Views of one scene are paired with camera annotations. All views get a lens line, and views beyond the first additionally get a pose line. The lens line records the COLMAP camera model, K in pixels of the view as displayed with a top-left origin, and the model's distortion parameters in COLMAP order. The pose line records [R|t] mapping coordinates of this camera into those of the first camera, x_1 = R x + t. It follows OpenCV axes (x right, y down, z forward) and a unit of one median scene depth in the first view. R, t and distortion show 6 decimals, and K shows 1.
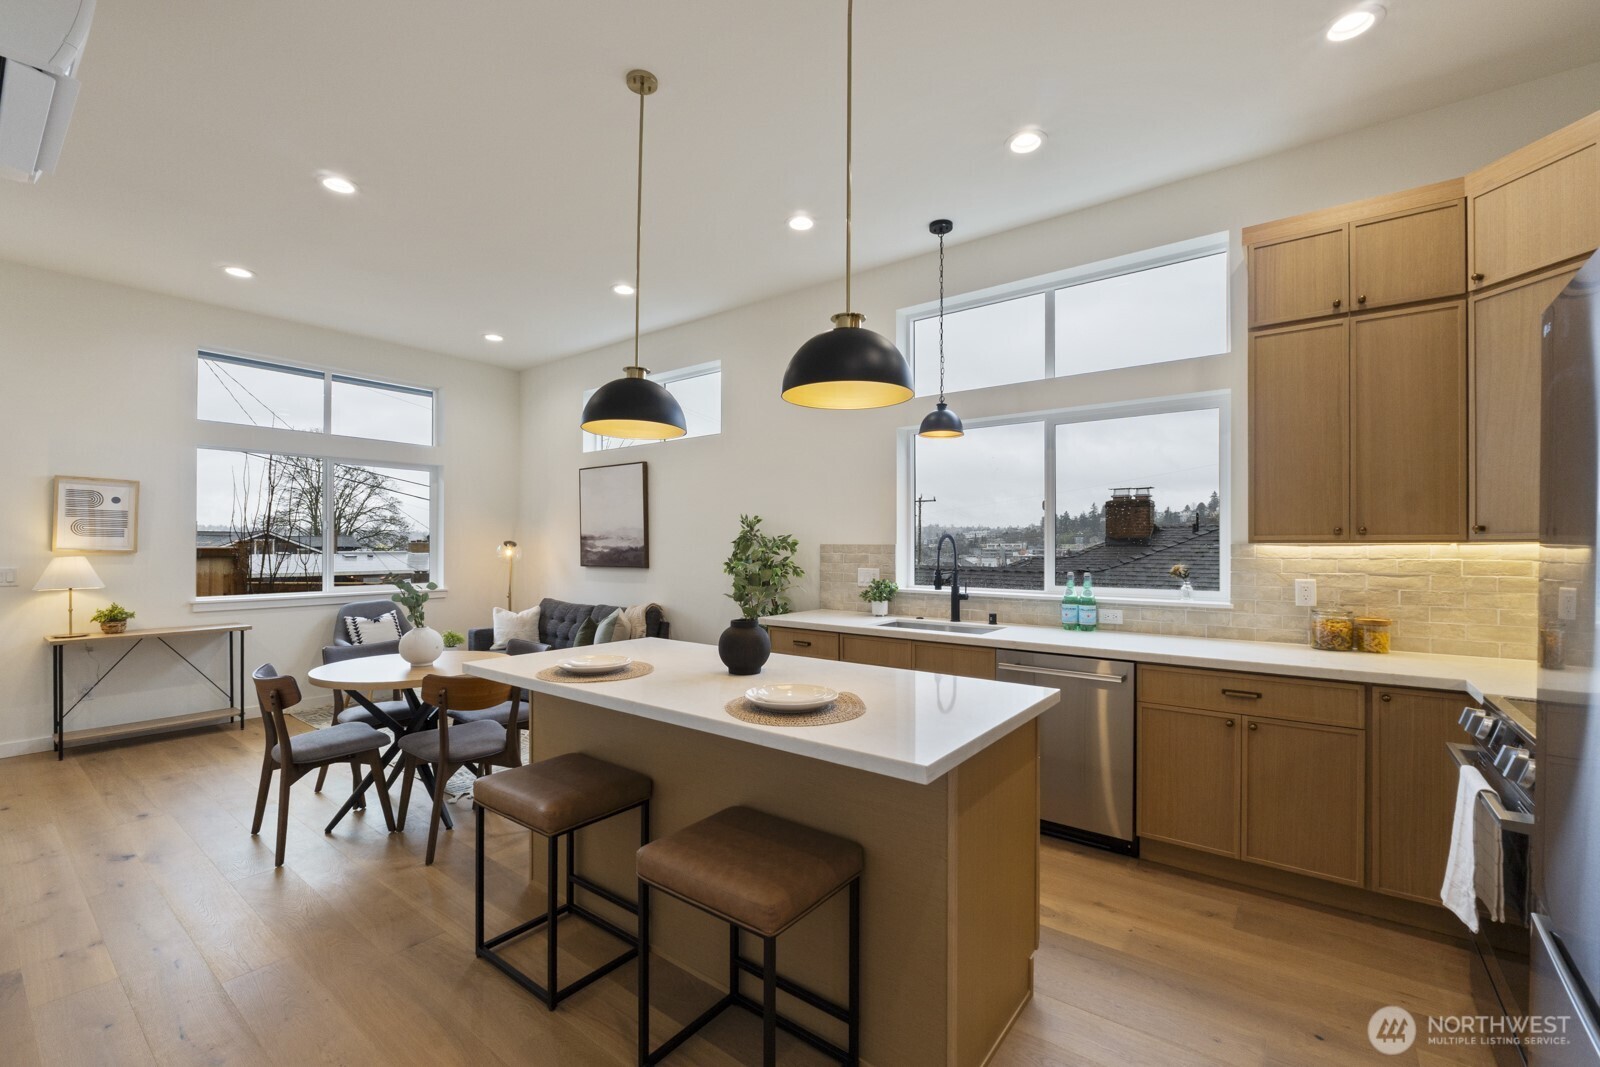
lens RADIAL K [[665.4, 0, 795.7], [0, 665.4, 538.8], [0, 0, 1]] dist [-0.004032, -0.000651]
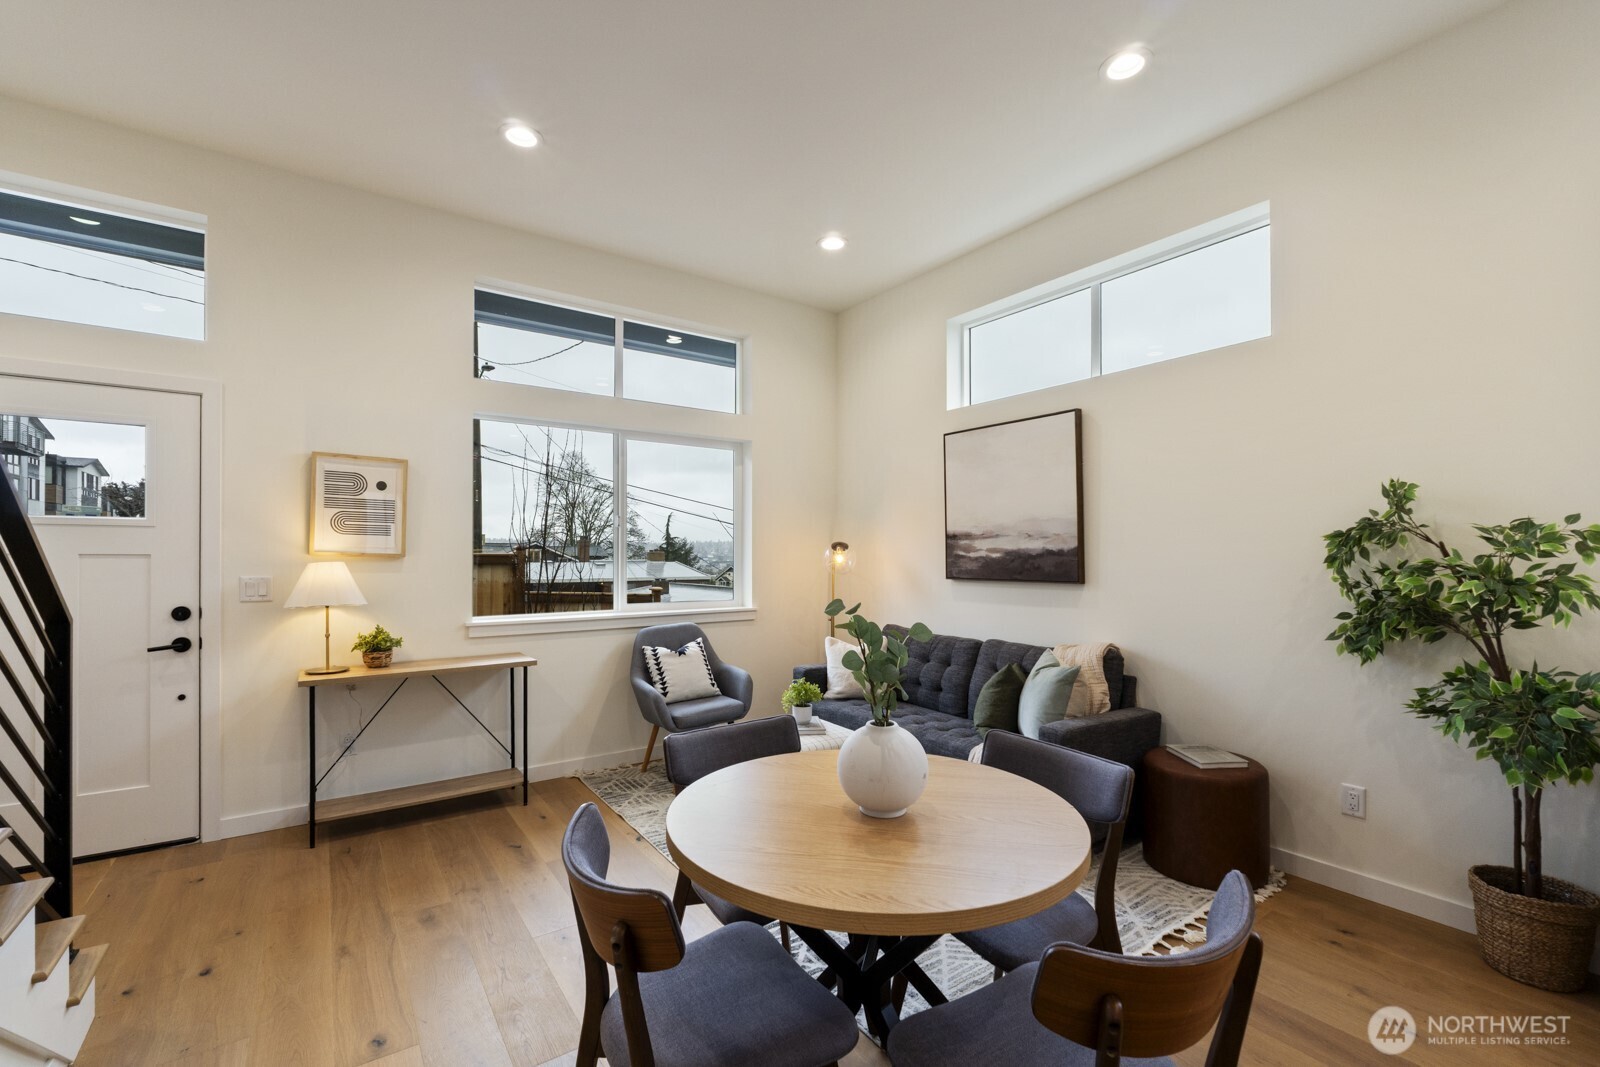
lens RADIAL K [[678.9, 0, 805.9], [0, 678.9, 545.2], [0, 0, 1]] dist [0.000182, -0.000074]
pose [[0.957287, -0.005016, -0.289097, -0.303556], [0.003897, 0.999983, -0.004447, 0.011305], [0.289114, 0.003130, 0.957290, 0.352670]]
